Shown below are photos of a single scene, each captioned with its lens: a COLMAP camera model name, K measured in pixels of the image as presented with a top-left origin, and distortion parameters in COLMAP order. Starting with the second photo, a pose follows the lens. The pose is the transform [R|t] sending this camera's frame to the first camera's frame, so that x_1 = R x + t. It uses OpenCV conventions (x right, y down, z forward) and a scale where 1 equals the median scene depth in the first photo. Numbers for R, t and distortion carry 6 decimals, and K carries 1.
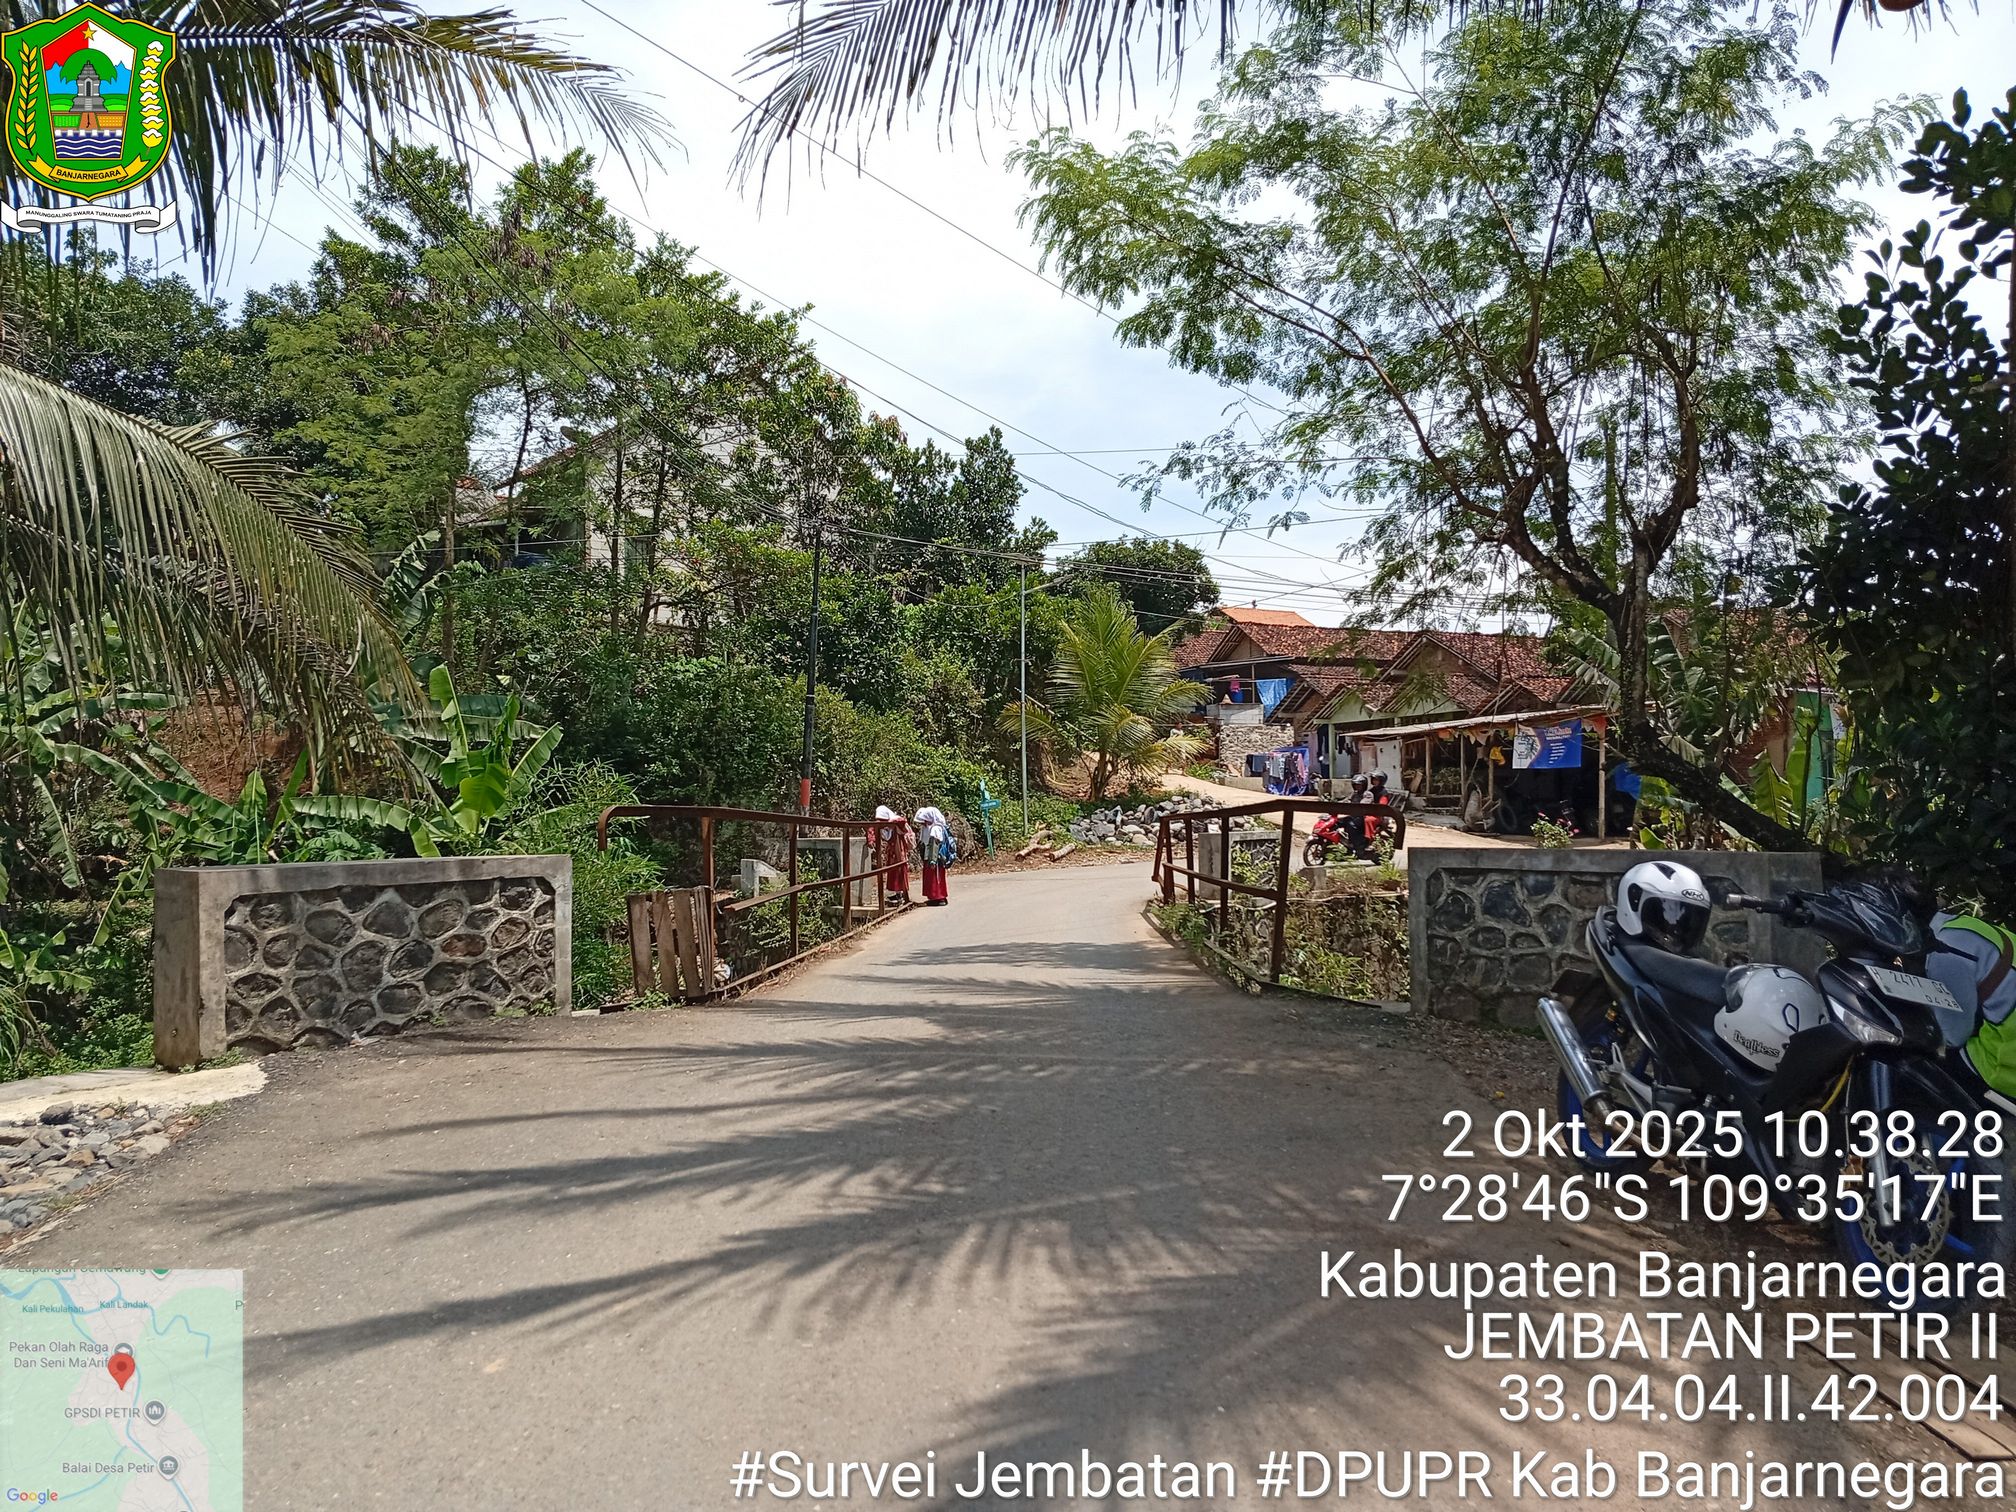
lens RADIAL K [[1570.4, 0, 1006.3], [0, 1570.4, 767.0], [0, 0, 1]] dist [0.015677, -0.061428]
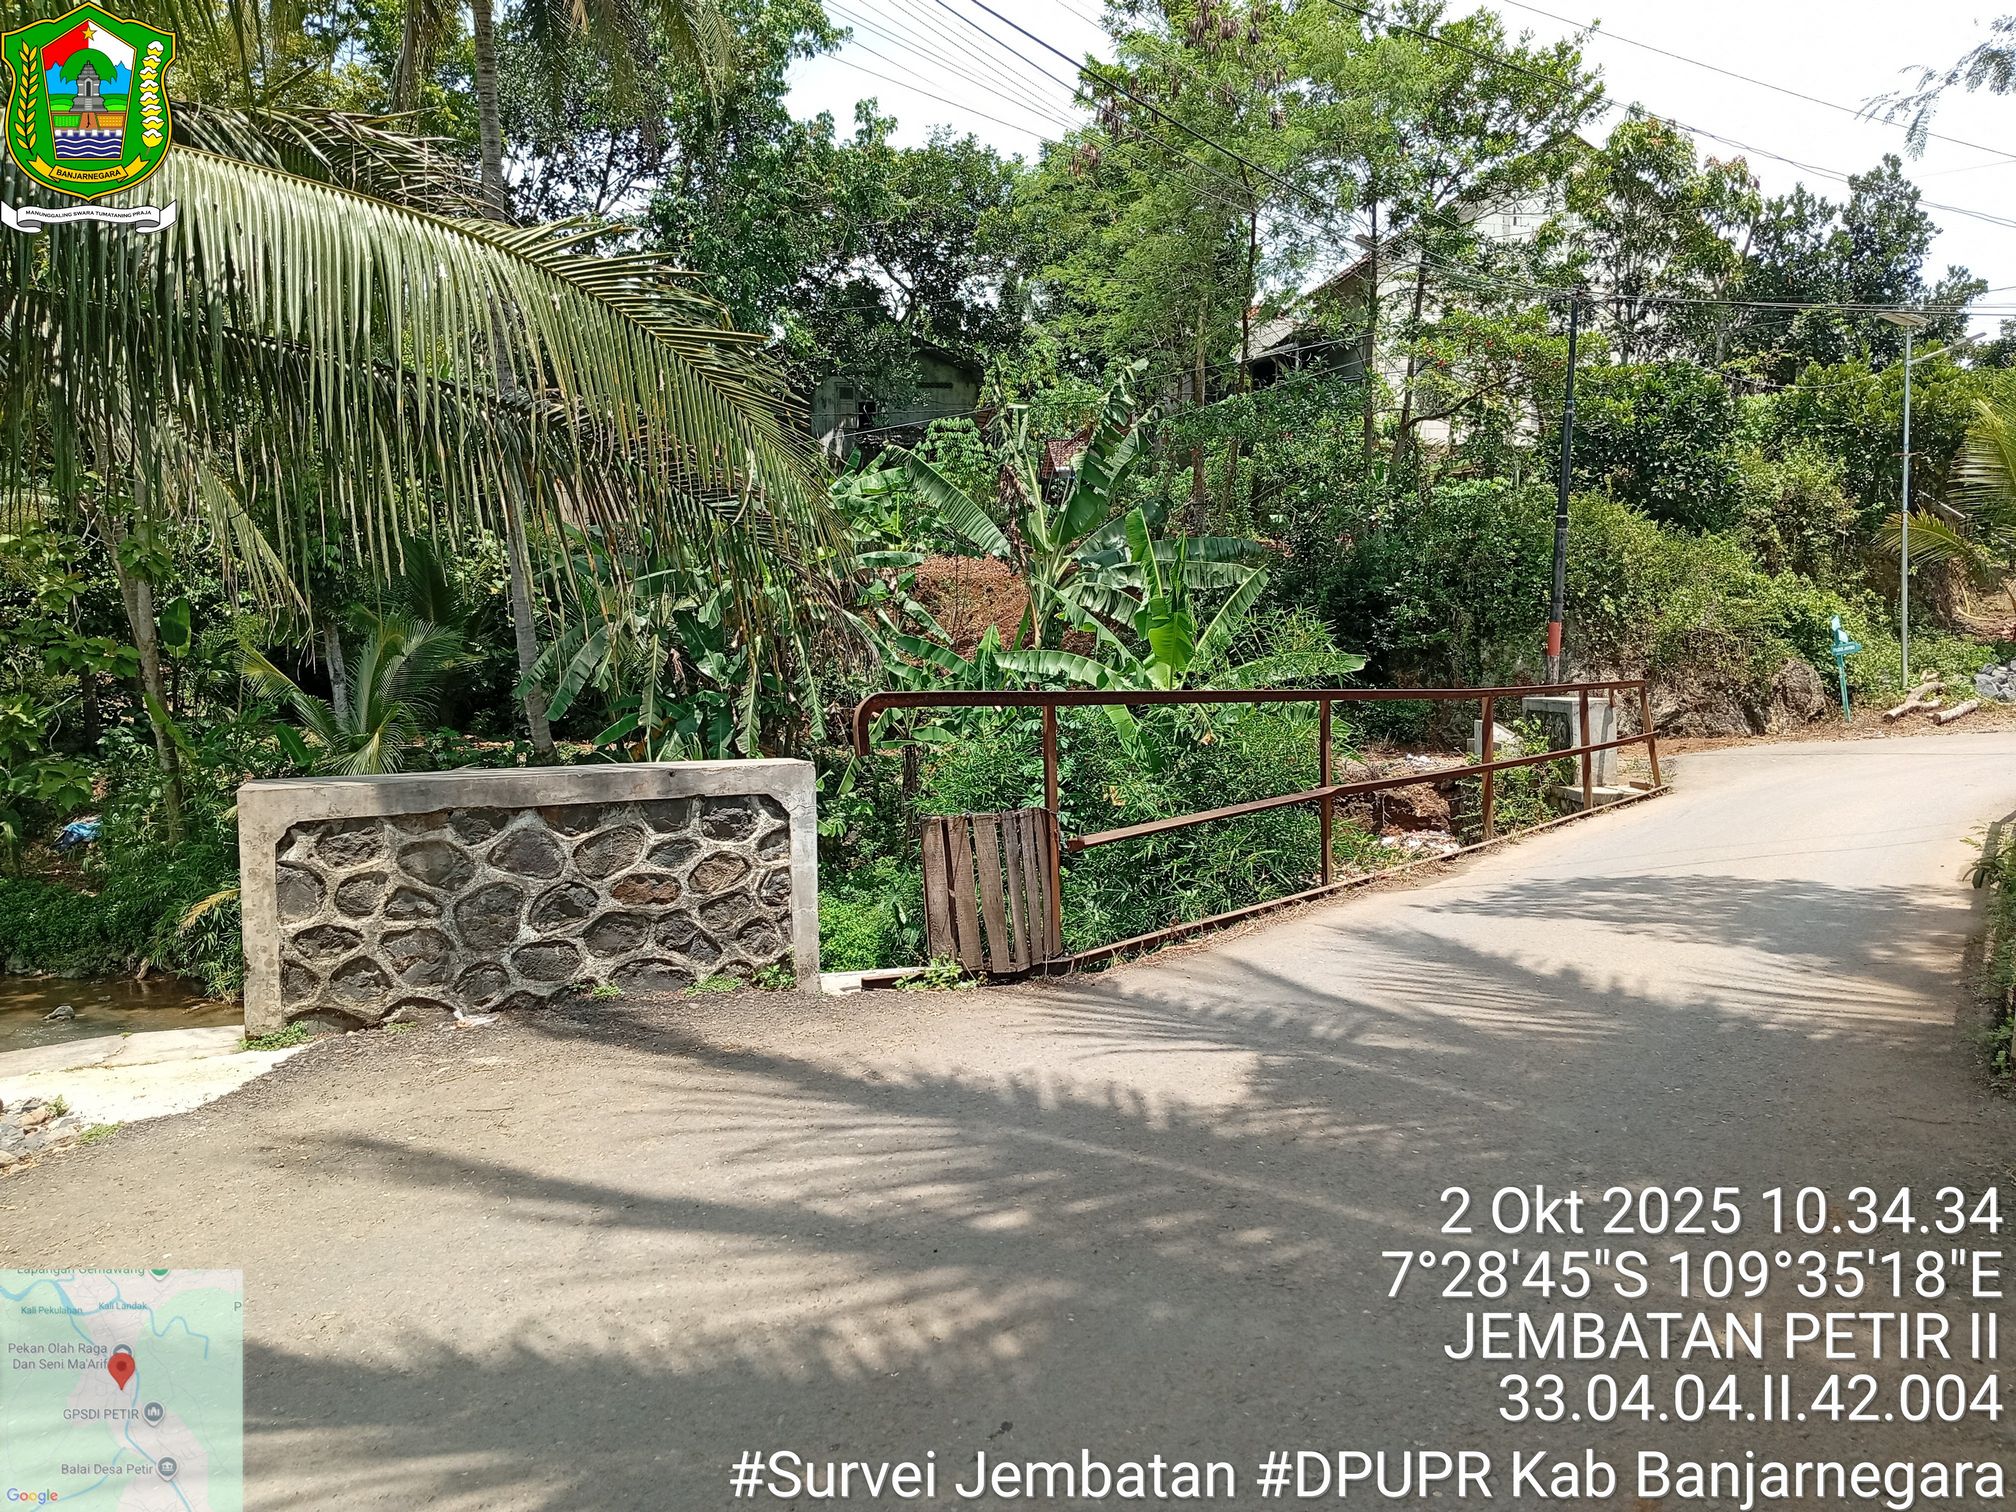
lens RADIAL K [[1570.4, 0, 997.9], [0, 1570.4, 753.5], [0, 0, 1]] dist [0.015677, -0.061428]
pose [[0.846821, 0.024657, -0.531306, 0.138016], [0.025305, 0.995926, 0.086551, -0.004976], [0.531276, -0.086738, 0.842747, 0.393602]]
